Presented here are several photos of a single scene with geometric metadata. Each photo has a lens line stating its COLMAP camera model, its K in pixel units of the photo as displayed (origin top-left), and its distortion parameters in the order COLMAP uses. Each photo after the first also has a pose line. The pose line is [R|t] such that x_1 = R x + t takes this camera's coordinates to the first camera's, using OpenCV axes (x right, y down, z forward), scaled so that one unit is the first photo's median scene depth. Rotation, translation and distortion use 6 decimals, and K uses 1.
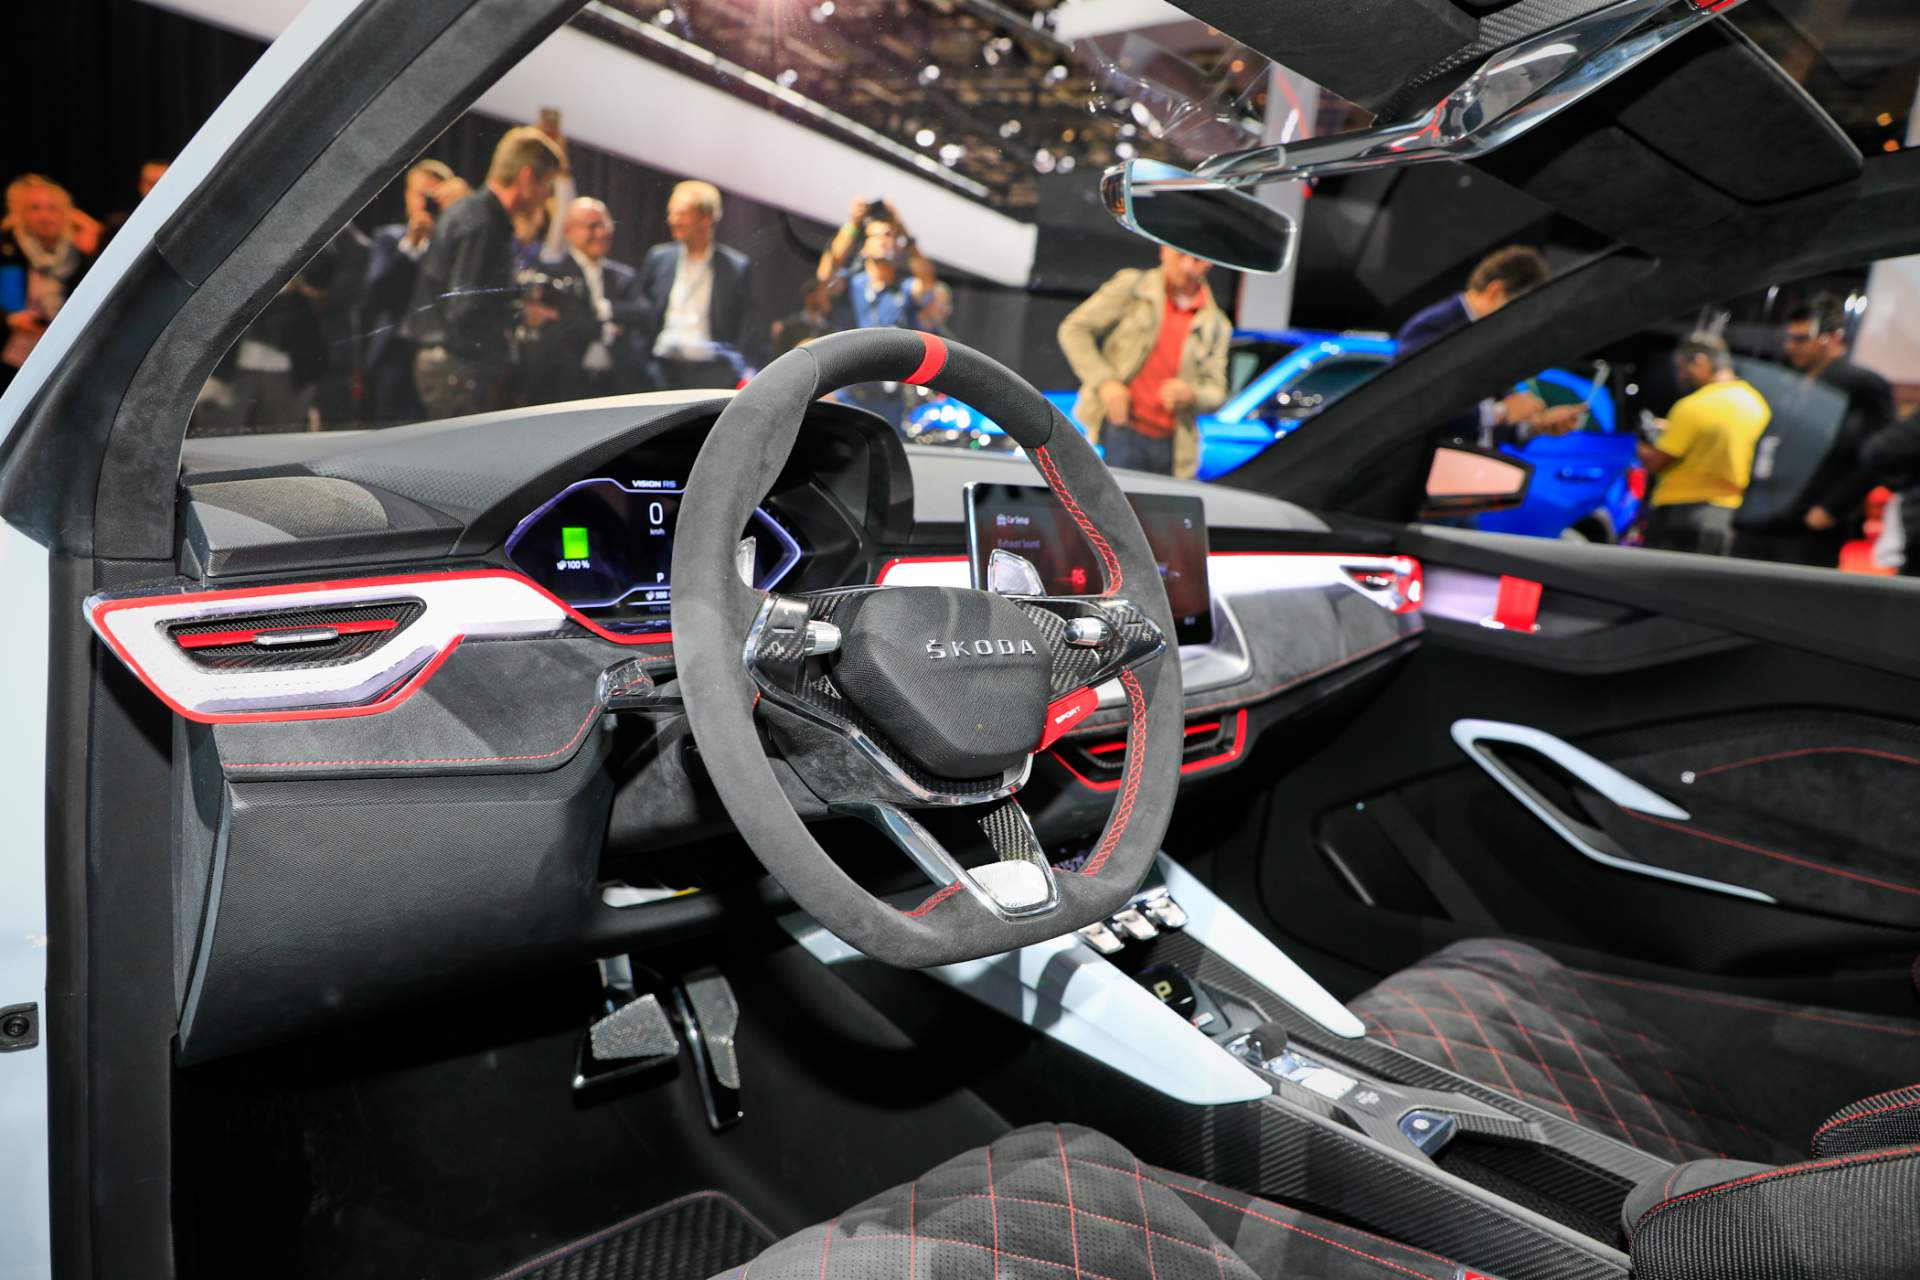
lens RADIAL K [[1293.2, 0, 960.3], [0, 1293.2, 632.8], [0, 0, 1]] dist [-0.087808, 0.047371]
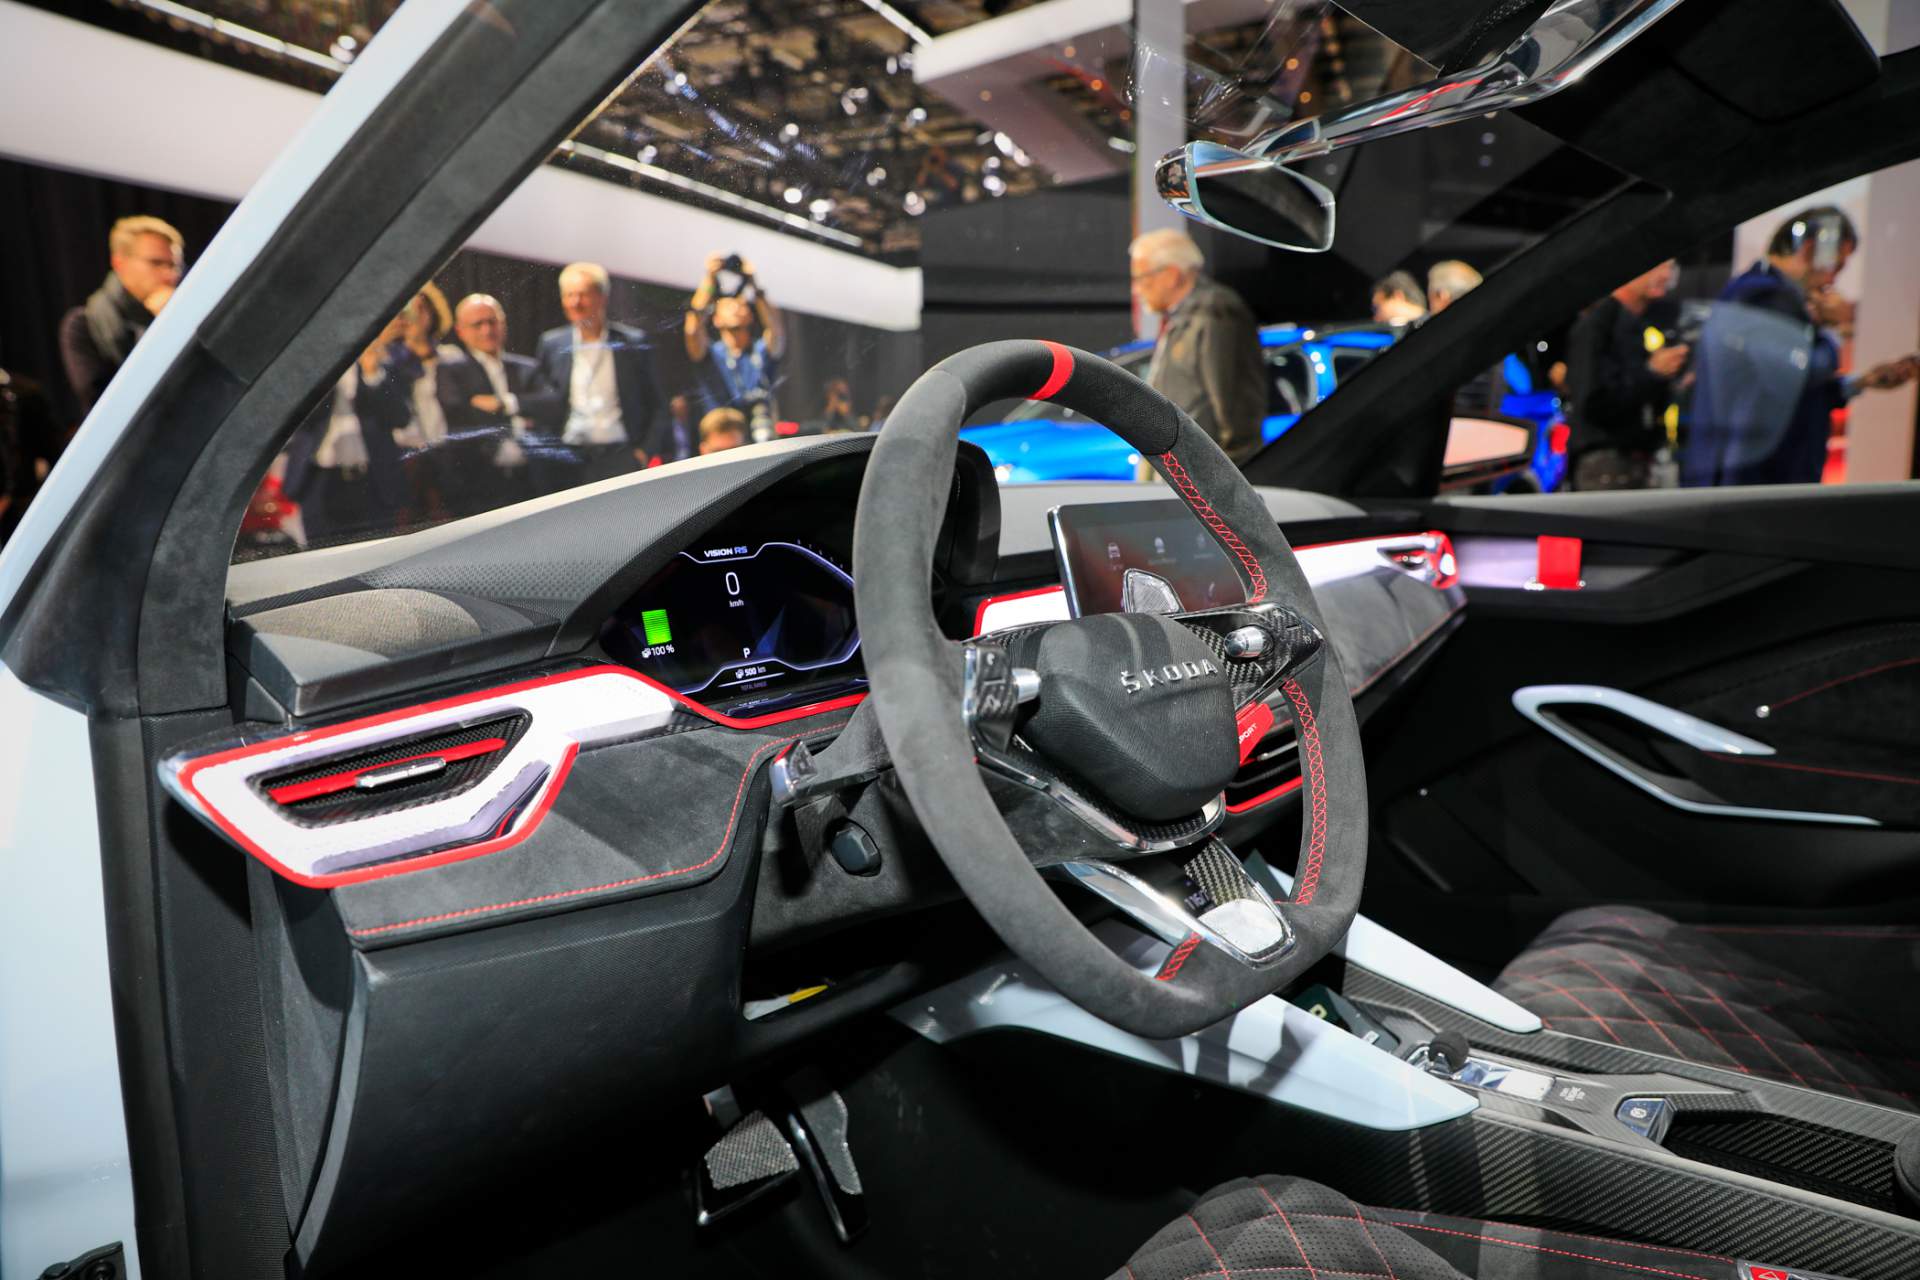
lens RADIAL K [[1293.2, 0, 939.5], [0, 1293.2, 634.8], [0, 0, 1]] dist [-0.087808, 0.047371]
pose [[0.988375, -0.140481, 0.058138, -0.152279], [0.142446, 0.989313, -0.031132, -0.007879], [-0.053143, 0.039051, 0.997823, 0.084178]]
